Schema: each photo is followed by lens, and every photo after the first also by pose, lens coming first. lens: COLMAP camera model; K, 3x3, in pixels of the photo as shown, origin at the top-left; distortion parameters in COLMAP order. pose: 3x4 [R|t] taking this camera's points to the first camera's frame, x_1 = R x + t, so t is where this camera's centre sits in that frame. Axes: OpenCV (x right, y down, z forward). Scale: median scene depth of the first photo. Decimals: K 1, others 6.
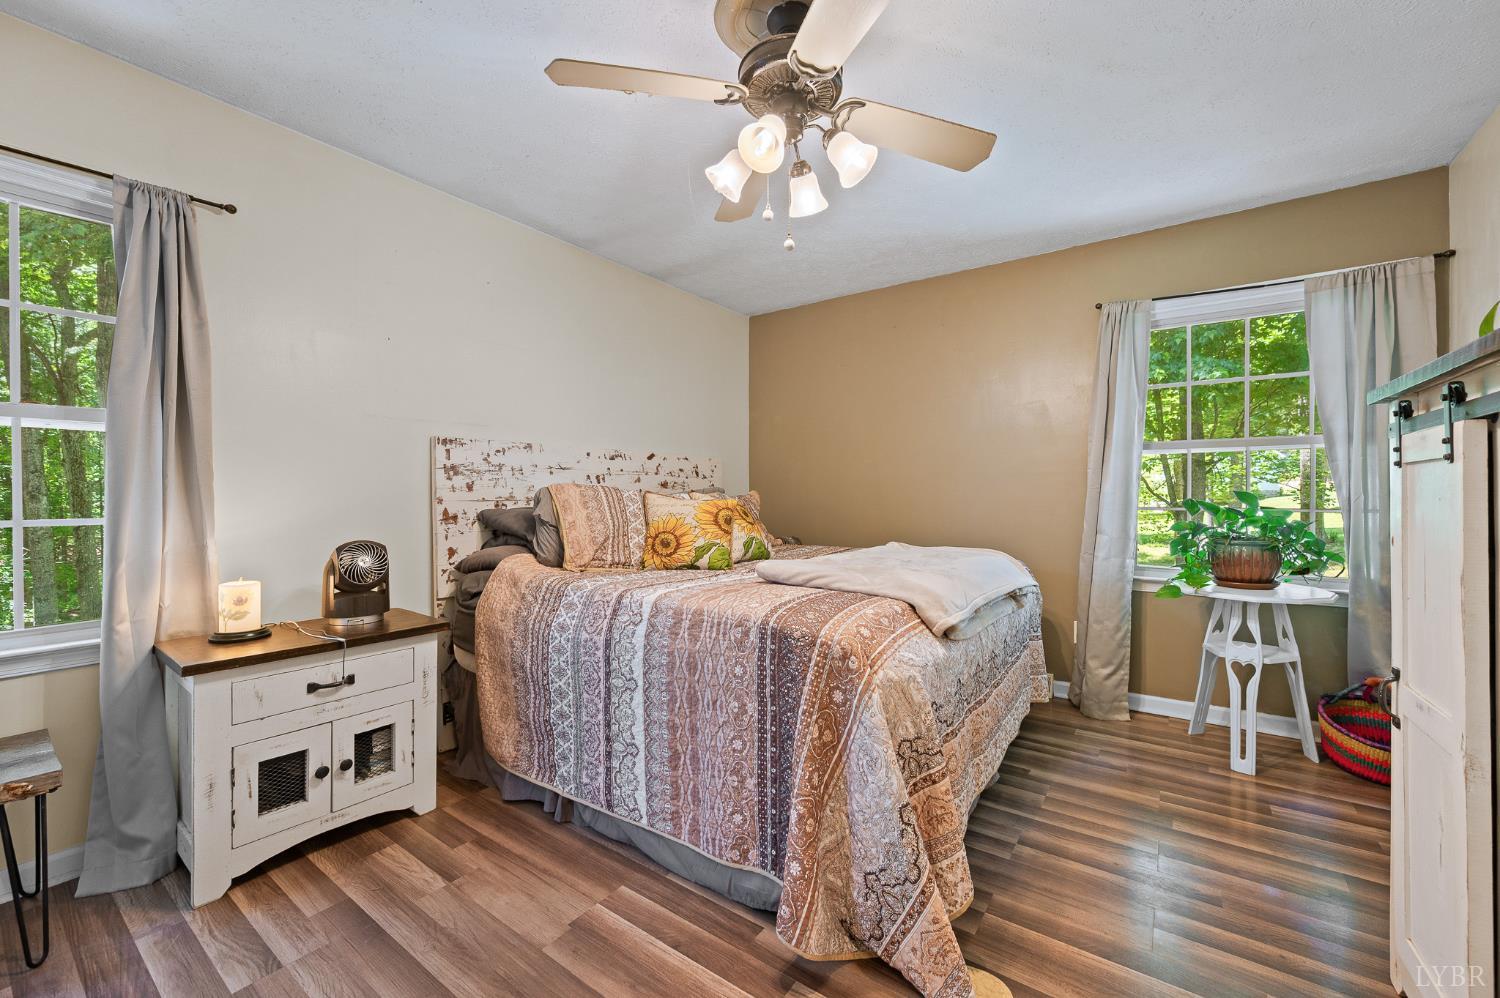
lens RADIAL K [[603.1, 0, 737.9], [0, 603.1, 492.7], [0, 0, 1]] dist [-0.002756, 0.000657]
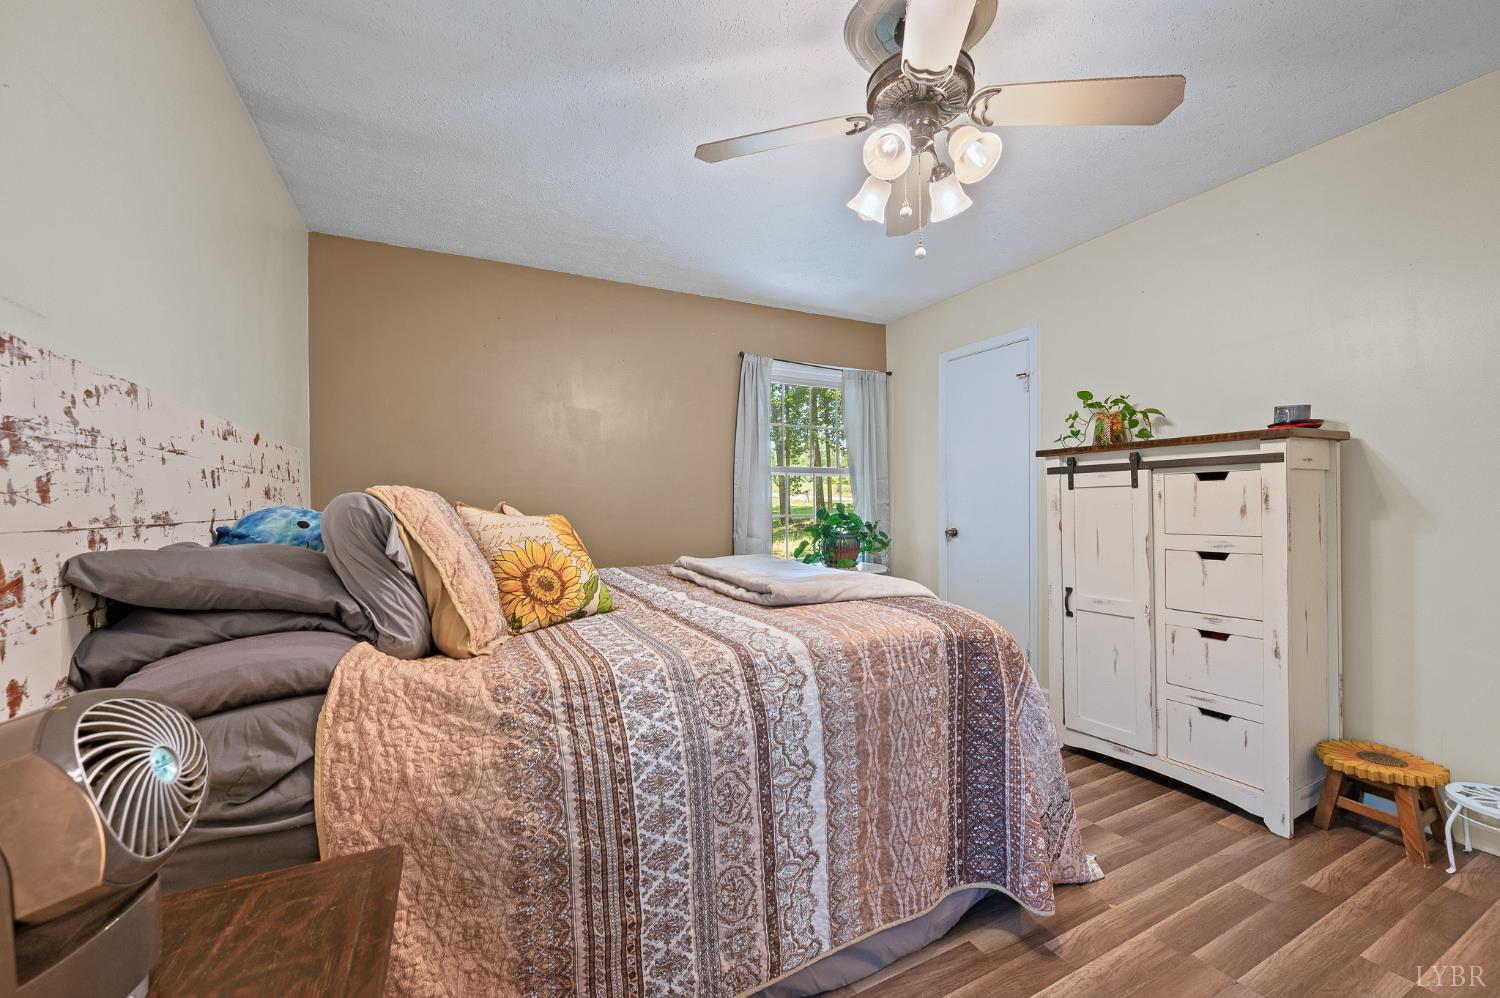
lens RADIAL K [[603.1, 0, 755.3], [0, 603.1, 502.2], [0, 0, 1]] dist [-0.002756, 0.000657]
pose [[0.438307, 0.001660, 0.898824, -0.697040], [0.007745, 0.999954, -0.005624, 0.002656], [-0.898792, 0.009427, 0.438274, 0.609221]]
